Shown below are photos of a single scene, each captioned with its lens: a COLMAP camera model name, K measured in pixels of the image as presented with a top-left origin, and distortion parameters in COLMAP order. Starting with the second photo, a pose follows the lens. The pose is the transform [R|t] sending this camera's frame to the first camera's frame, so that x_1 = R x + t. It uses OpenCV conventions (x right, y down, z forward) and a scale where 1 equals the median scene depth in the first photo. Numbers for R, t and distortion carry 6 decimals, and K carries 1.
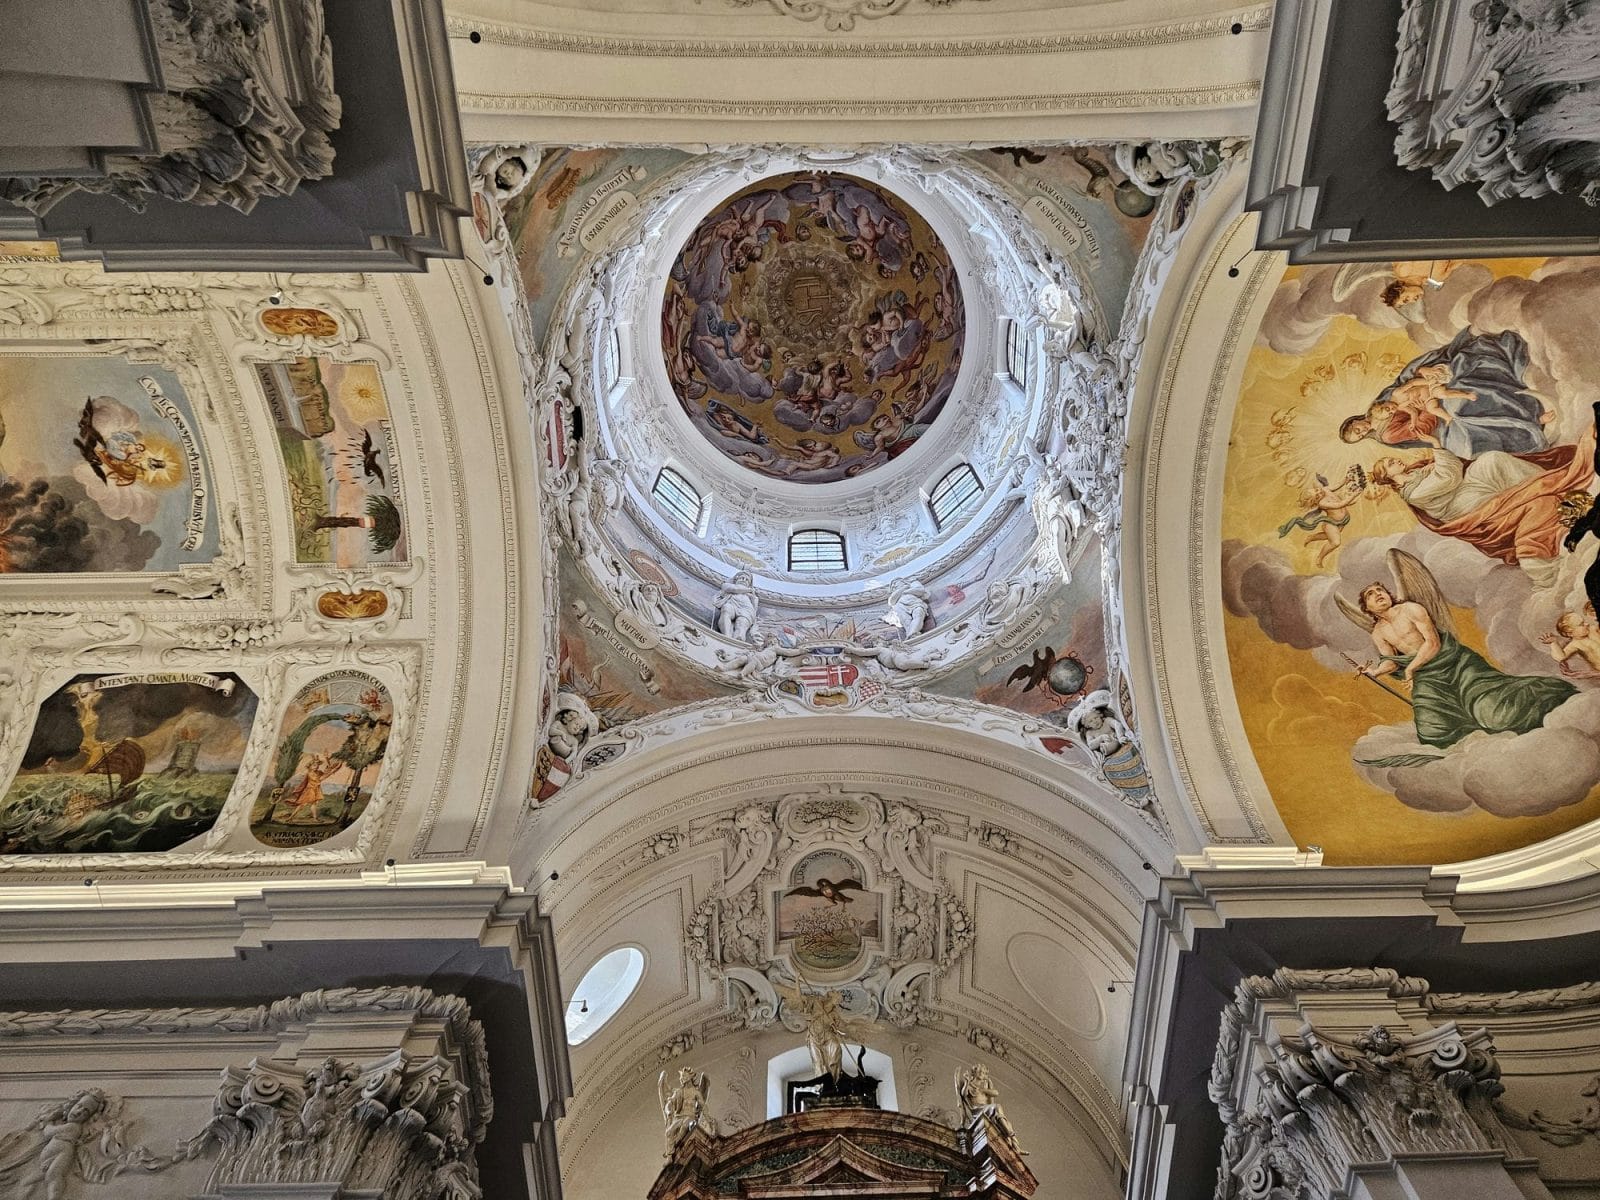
lens RADIAL K [[1062.6, 0, 800.0], [0, 1062.6, 600.0], [0, 0, 1]] dist [0.110054, -0.093690]
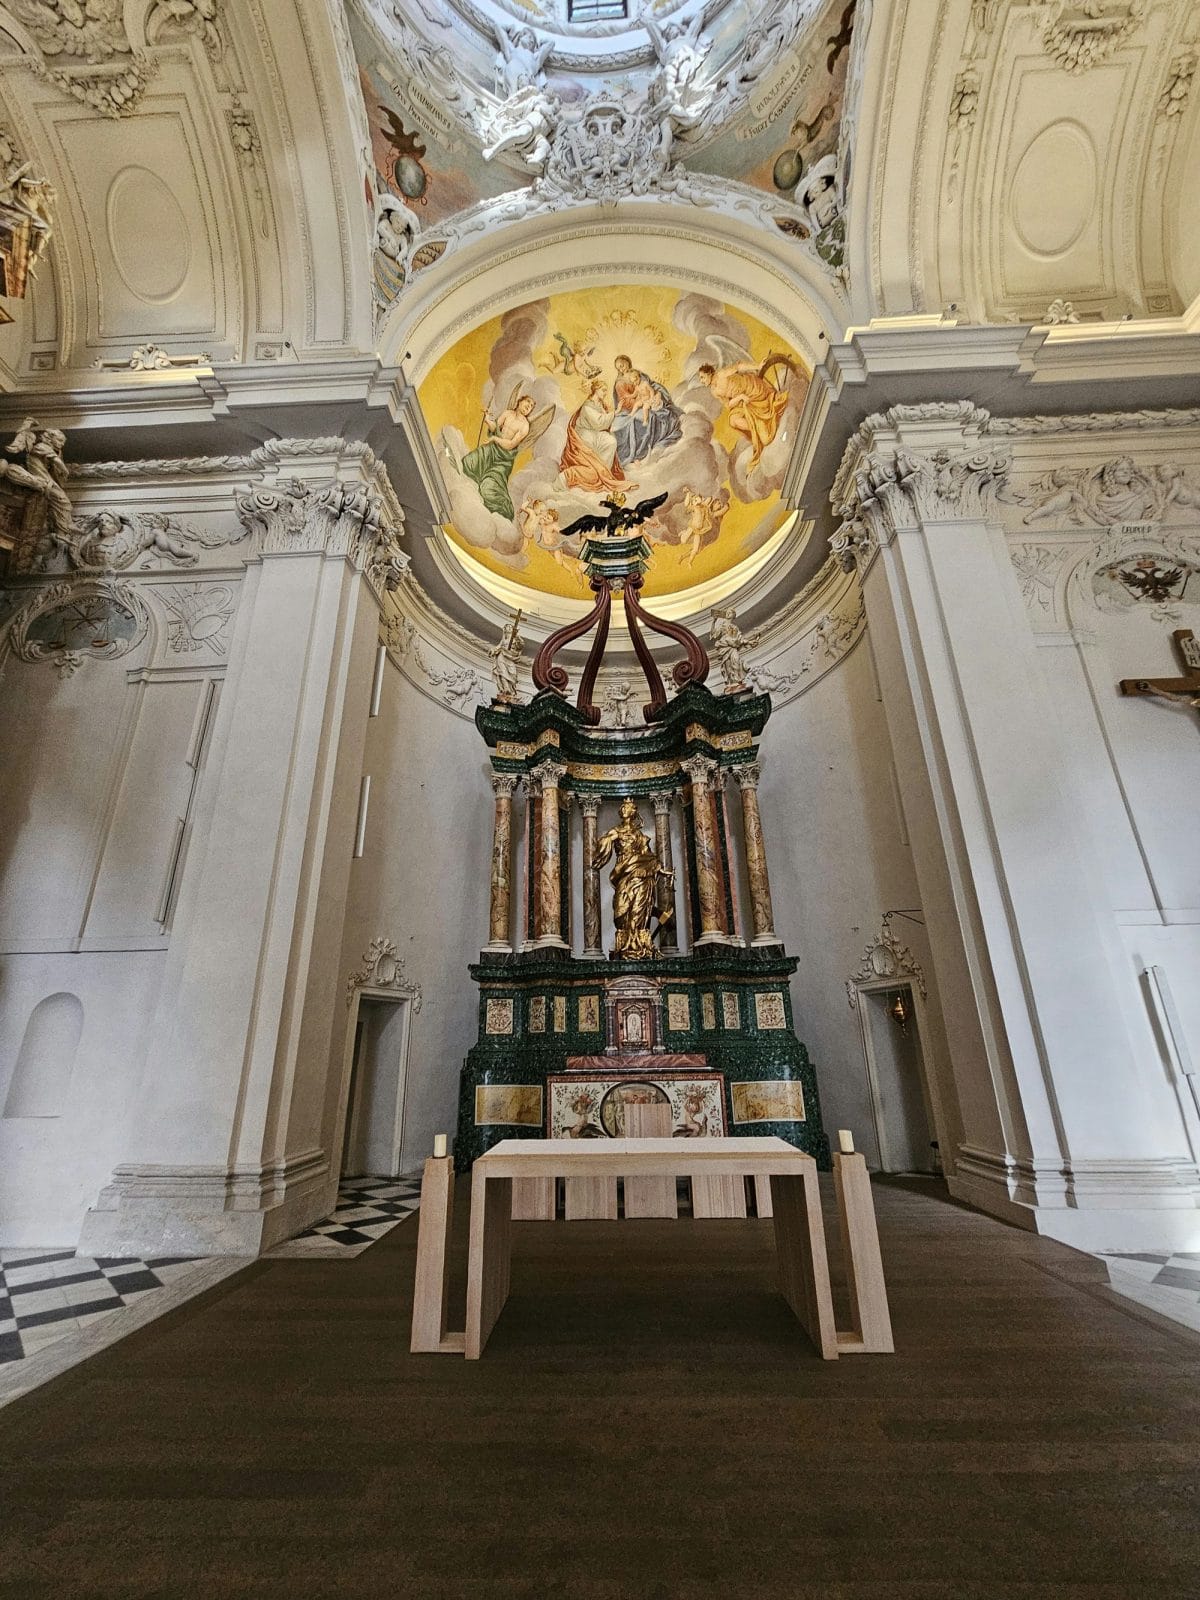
lens RADIAL K [[657.4, 0, 596.5], [0, 657.4, 819.7], [0, 0, 1]] dist [-0.001499, 0.000020]
pose [[0.032572, 0.347799, 0.937003, -0.199439], [-0.914839, 0.387922, -0.112188, 0.272069], [-0.402503, -0.853553, 0.330816, 0.083465]]
